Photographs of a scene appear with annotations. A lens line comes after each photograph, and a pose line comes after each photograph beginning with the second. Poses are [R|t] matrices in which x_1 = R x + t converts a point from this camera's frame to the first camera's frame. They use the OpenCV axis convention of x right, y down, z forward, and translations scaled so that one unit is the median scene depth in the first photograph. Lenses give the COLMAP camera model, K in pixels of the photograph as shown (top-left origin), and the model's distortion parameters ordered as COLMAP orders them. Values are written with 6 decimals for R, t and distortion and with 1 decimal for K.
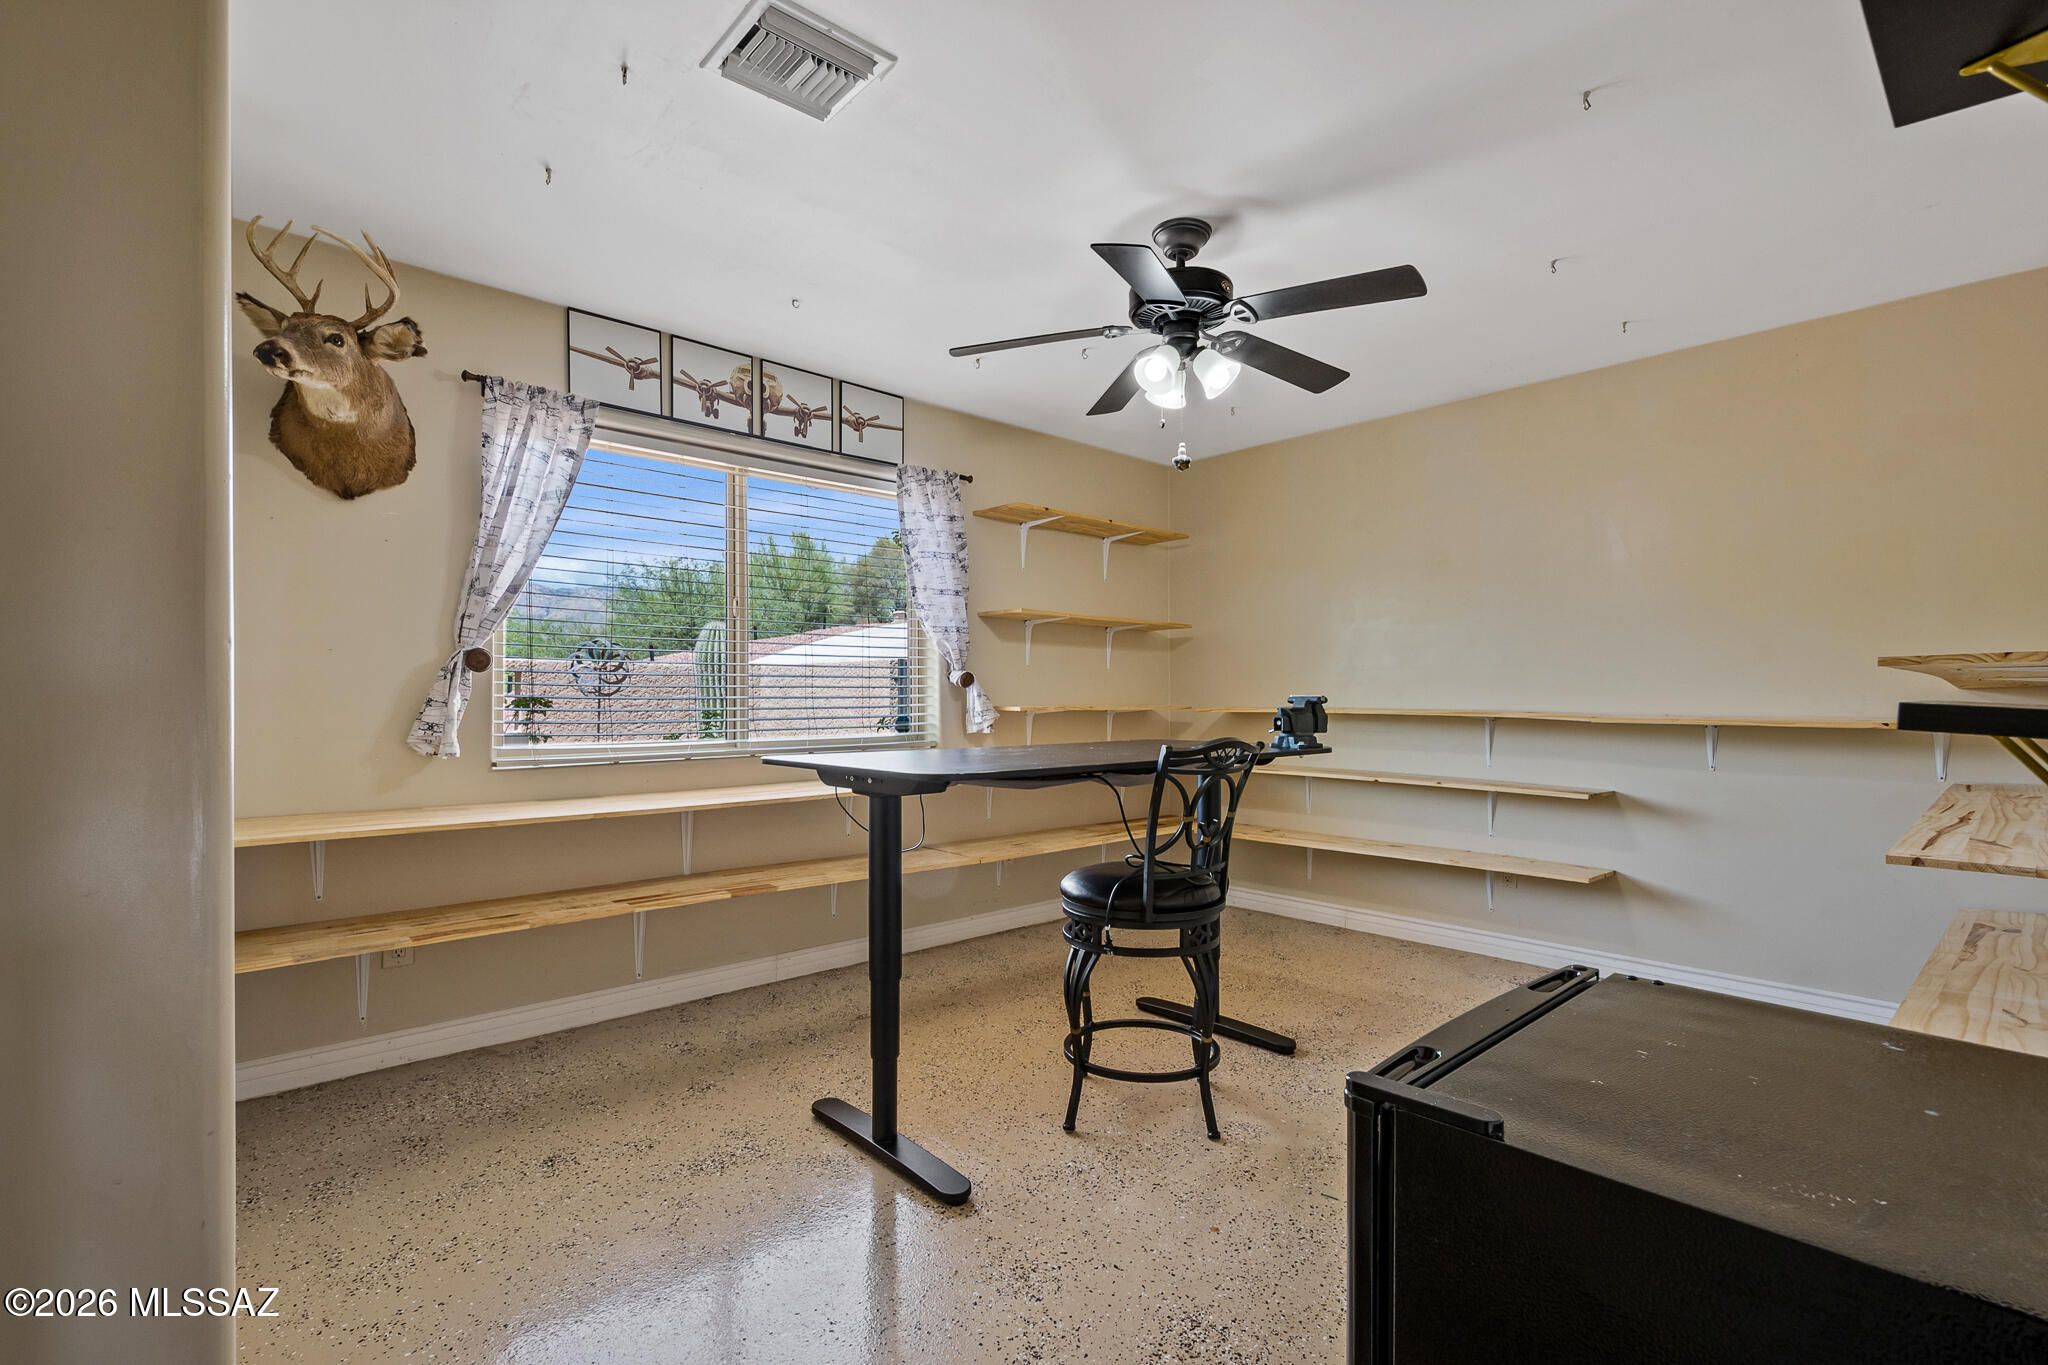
lens RADIAL K [[954.5, 0, 1038.4], [0, 954.5, 696.1], [0, 0, 1]] dist [0.005308, -0.002356]
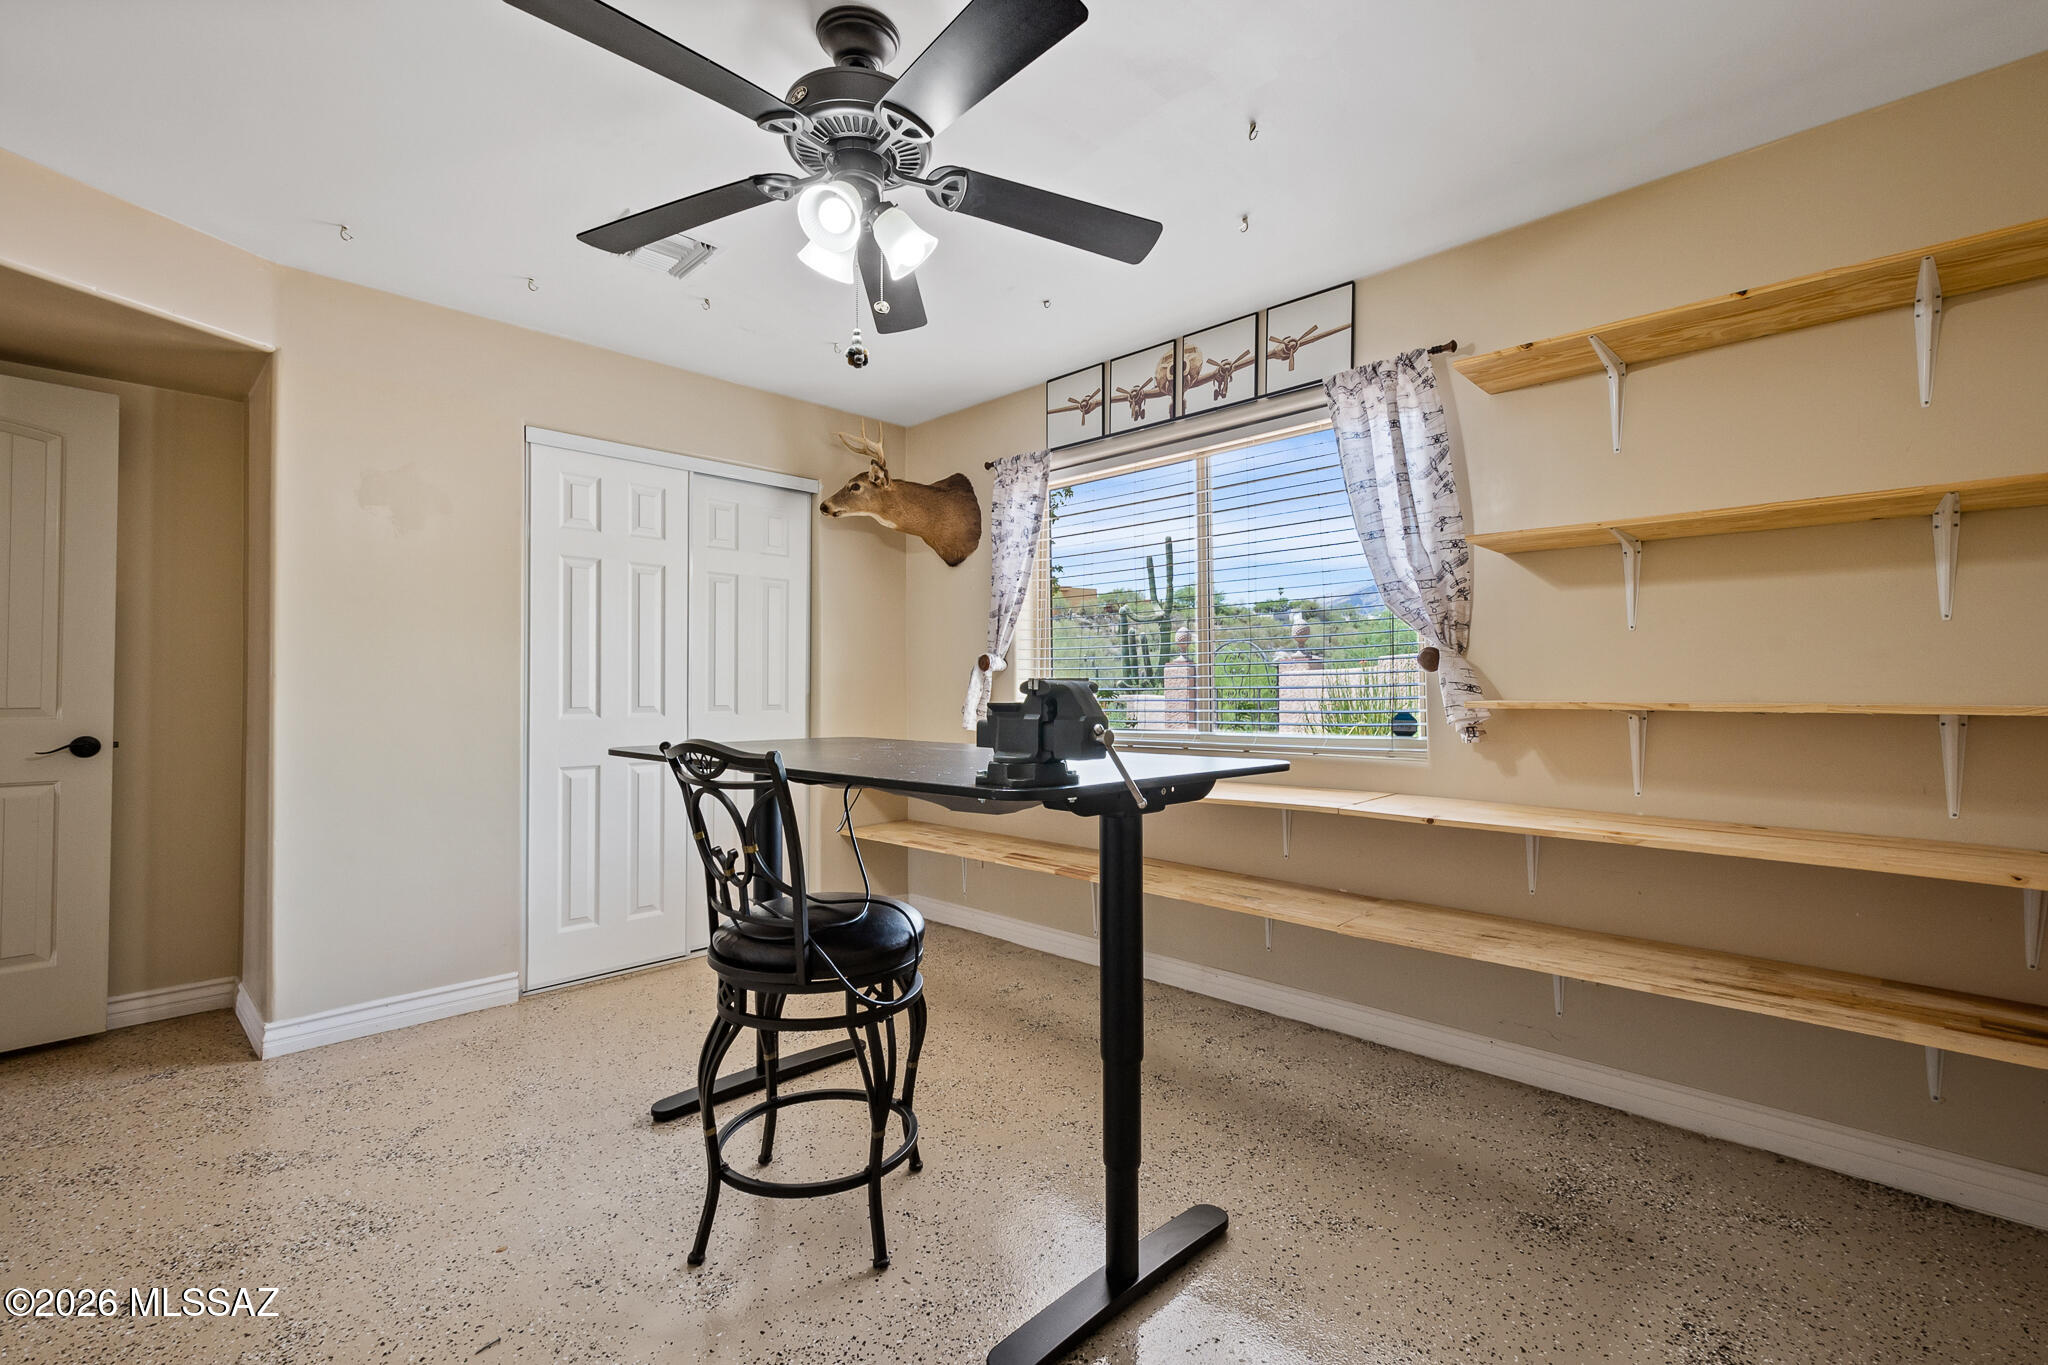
lens RADIAL K [[918.8, 0, 1039.2], [0, 918.8, 678.5], [0, 0, 1]] dist [0.013409, -0.002163]
pose [[0.037515, -0.018842, -0.999118, 0.623712], [0.000802, 0.999822, -0.018825, 0.009122], [0.999296, -0.000095, 0.037523, 0.817615]]
